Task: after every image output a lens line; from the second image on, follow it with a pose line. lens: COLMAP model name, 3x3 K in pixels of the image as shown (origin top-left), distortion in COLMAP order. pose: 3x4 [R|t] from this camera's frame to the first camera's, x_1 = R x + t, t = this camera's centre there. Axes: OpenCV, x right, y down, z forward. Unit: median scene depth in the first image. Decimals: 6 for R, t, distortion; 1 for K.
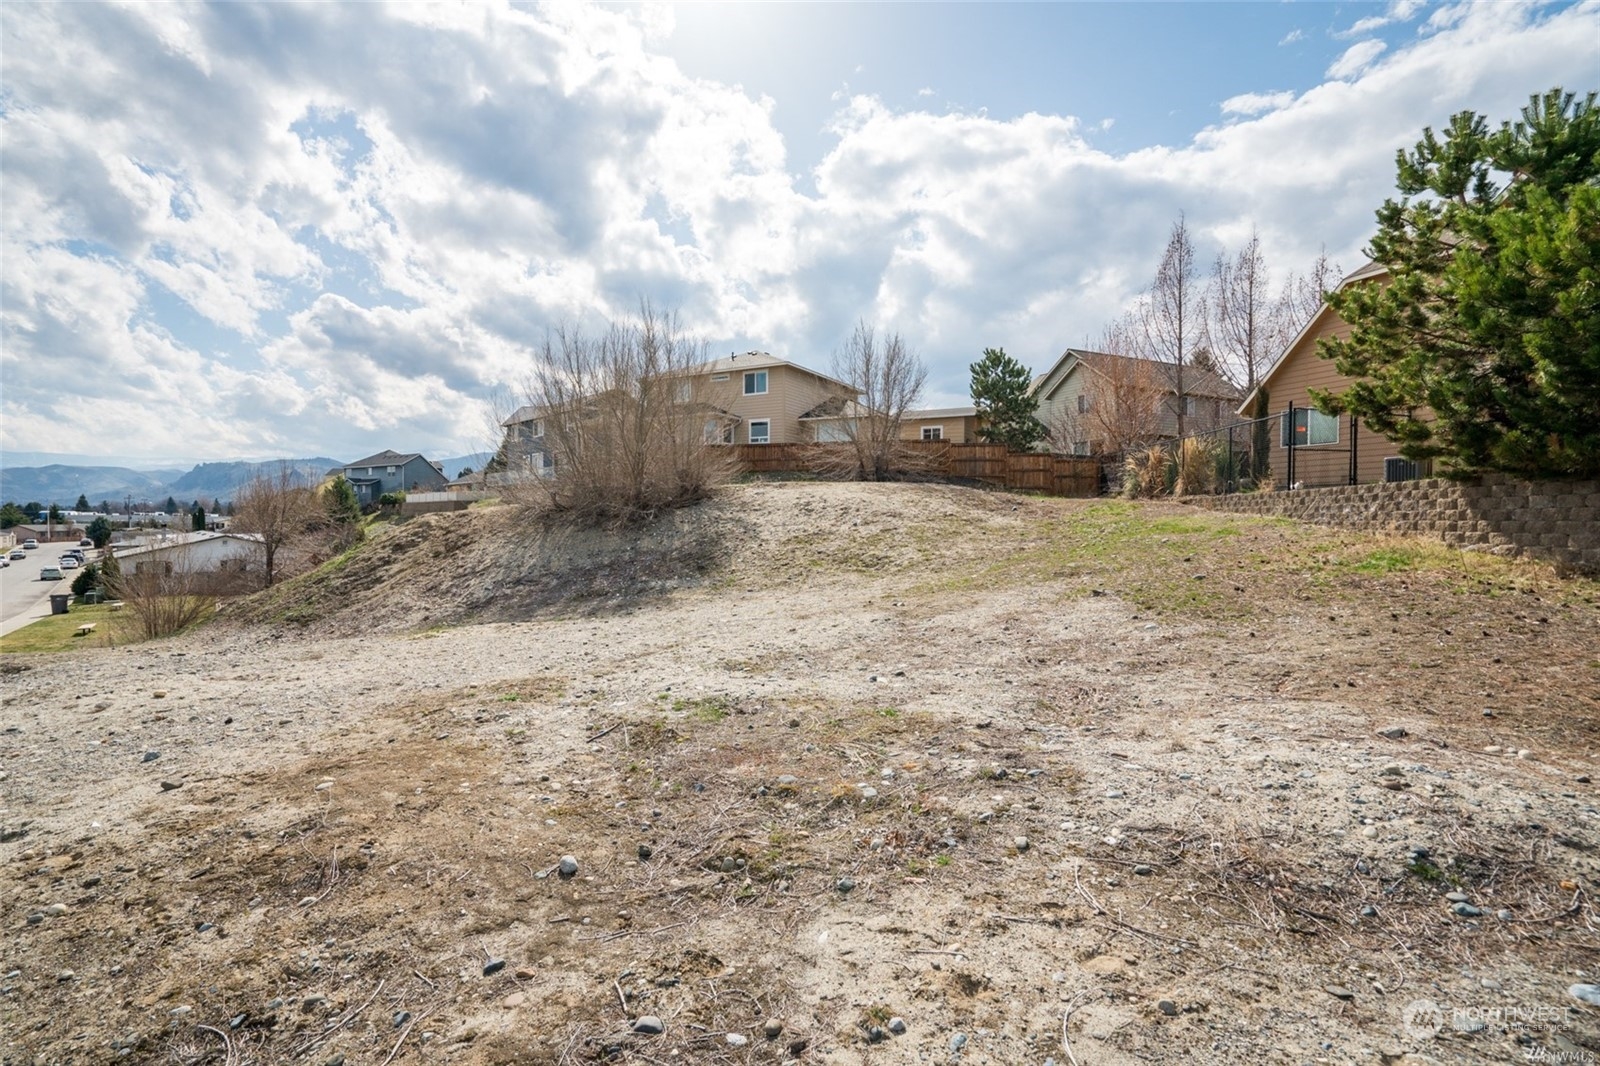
lens RADIAL K [[769.3, 0, 785.0], [0, 769.3, 535.2], [0, 0, 1]] dist [-0.024647, 0.009217]
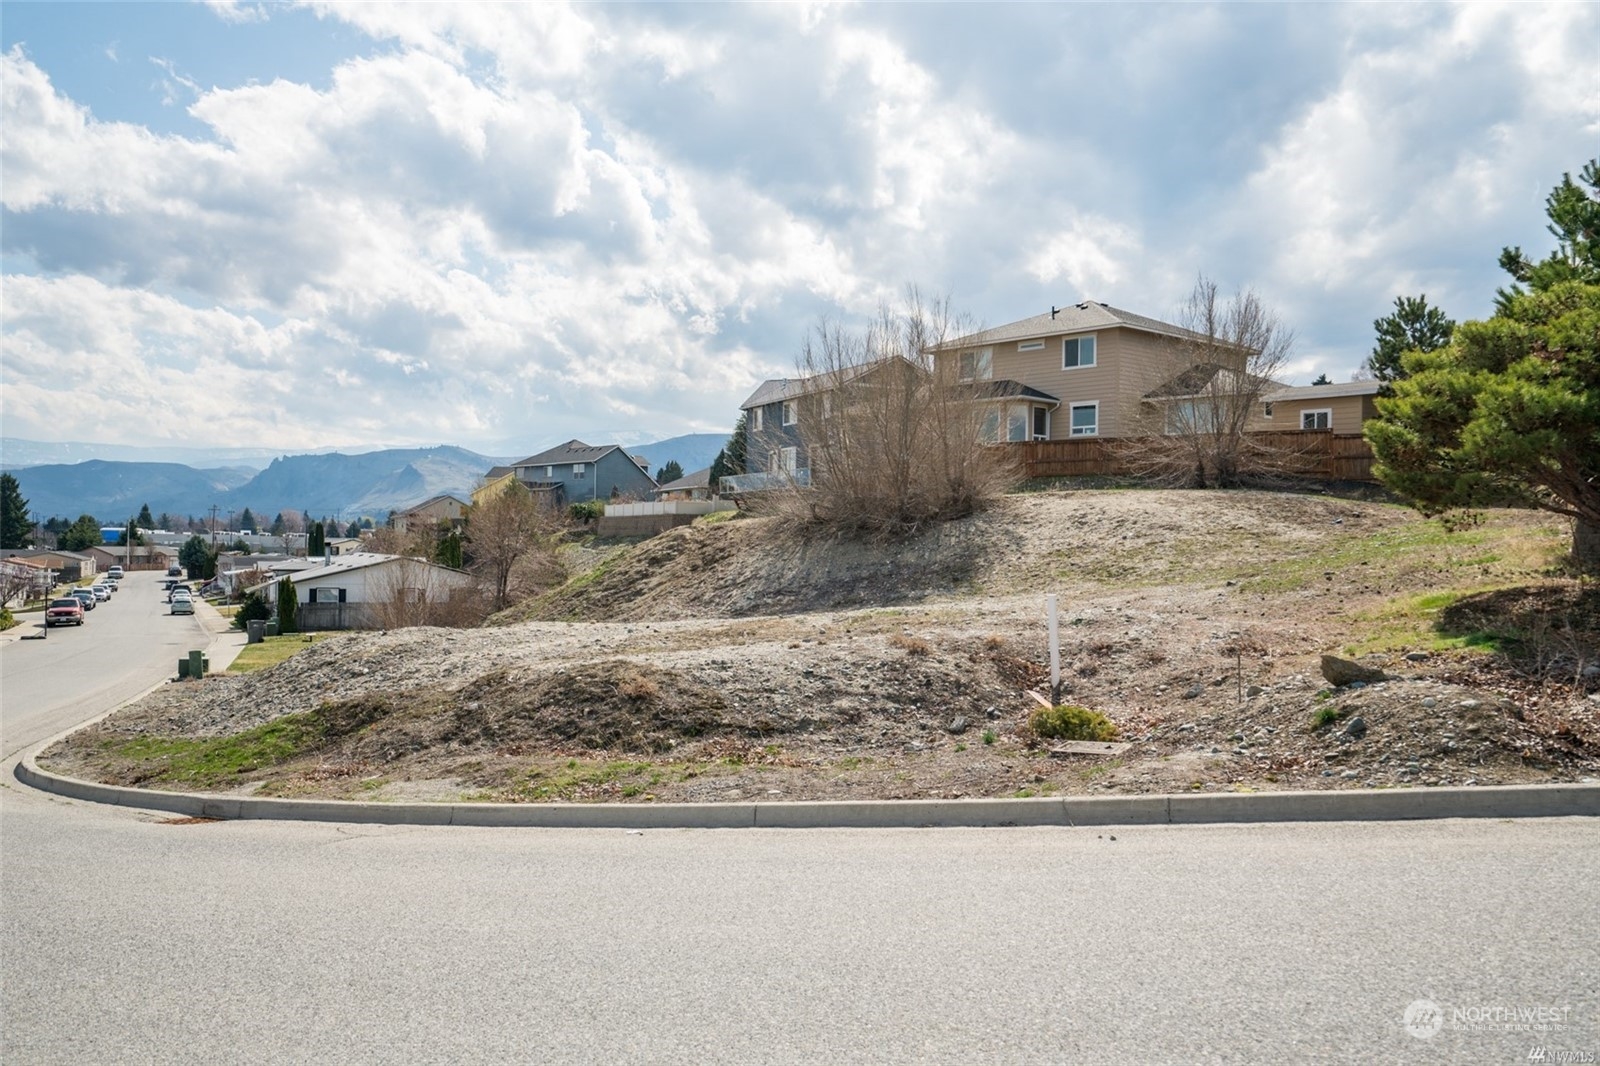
lens RADIAL K [[1421.8, 0, 797.8], [0, 1421.8, 543.6], [0, 0, 1]] dist [0.075660, 0.003199]
pose [[0.956037, 0.007457, -0.293150, 0.185964], [-0.015052, 0.999607, -0.023660, 0.034060], [0.292858, 0.027033, 0.955774, -0.648953]]
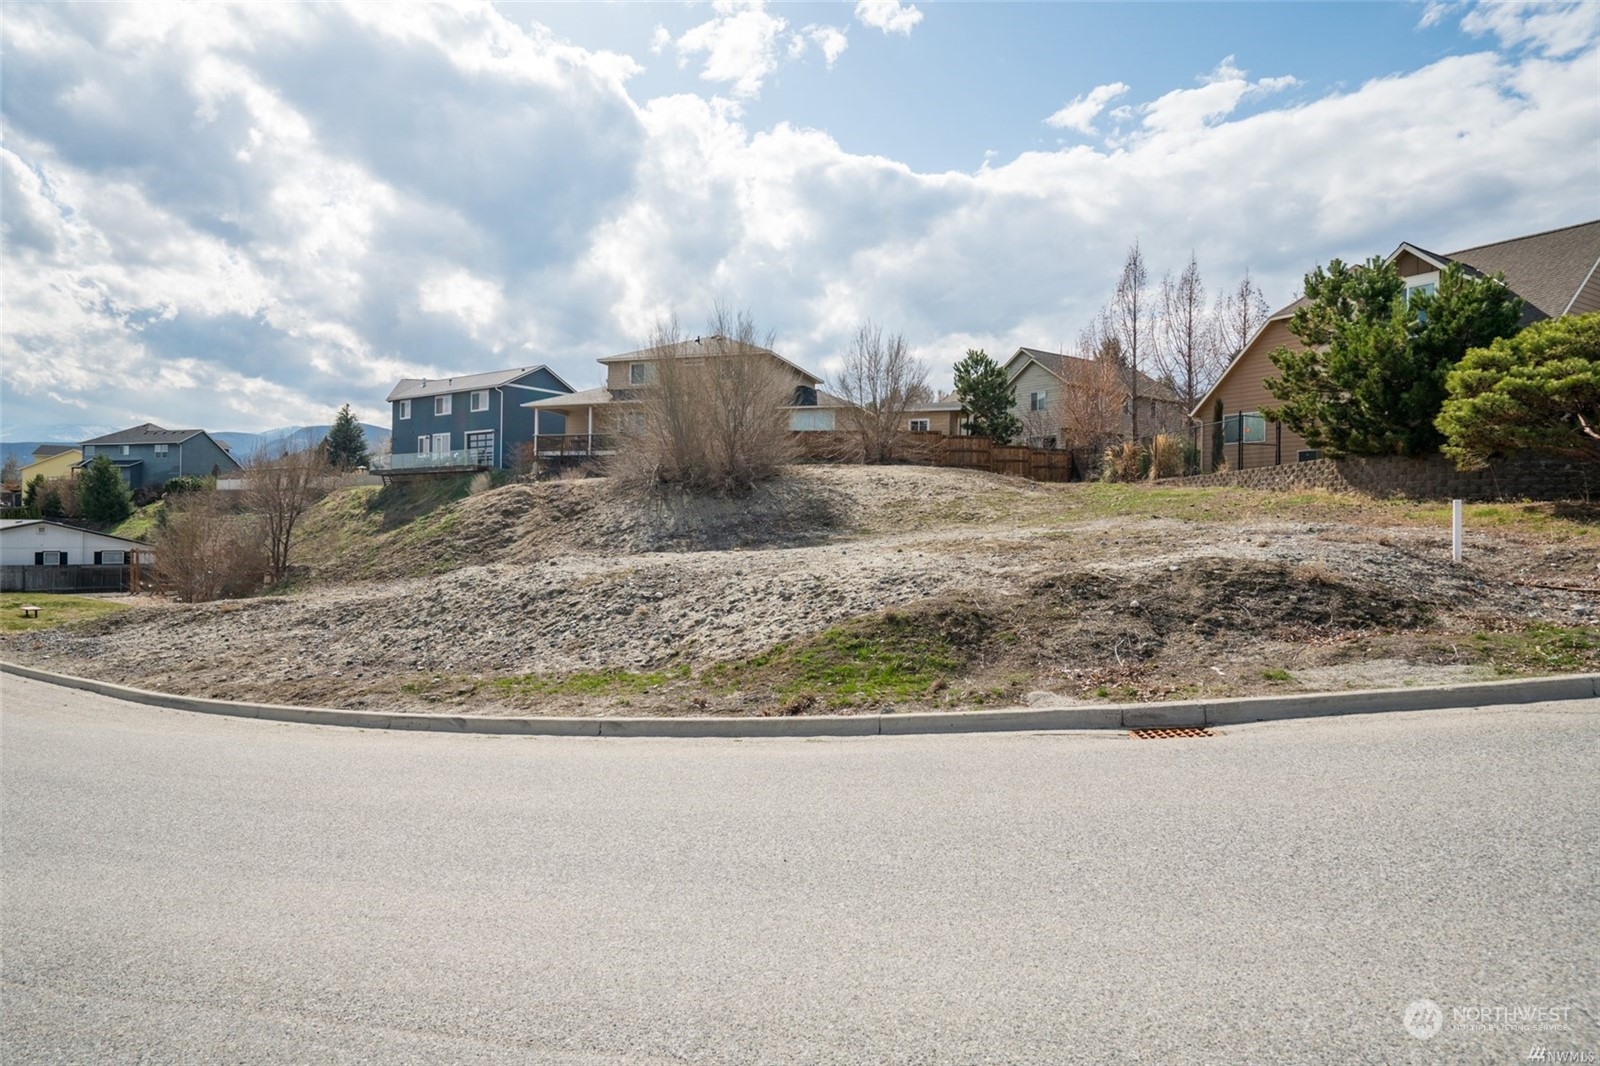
lens RADIAL K [[995.5, 0, 792.4], [0, 995.5, 526.5], [0, 0, 1]] dist [0.022723, -0.001989]
pose [[0.979481, 0.010198, 0.201279, -0.398979], [-0.004746, 0.999609, -0.027549, 0.073518], [-0.201482, 0.026028, 0.979146, -0.498853]]
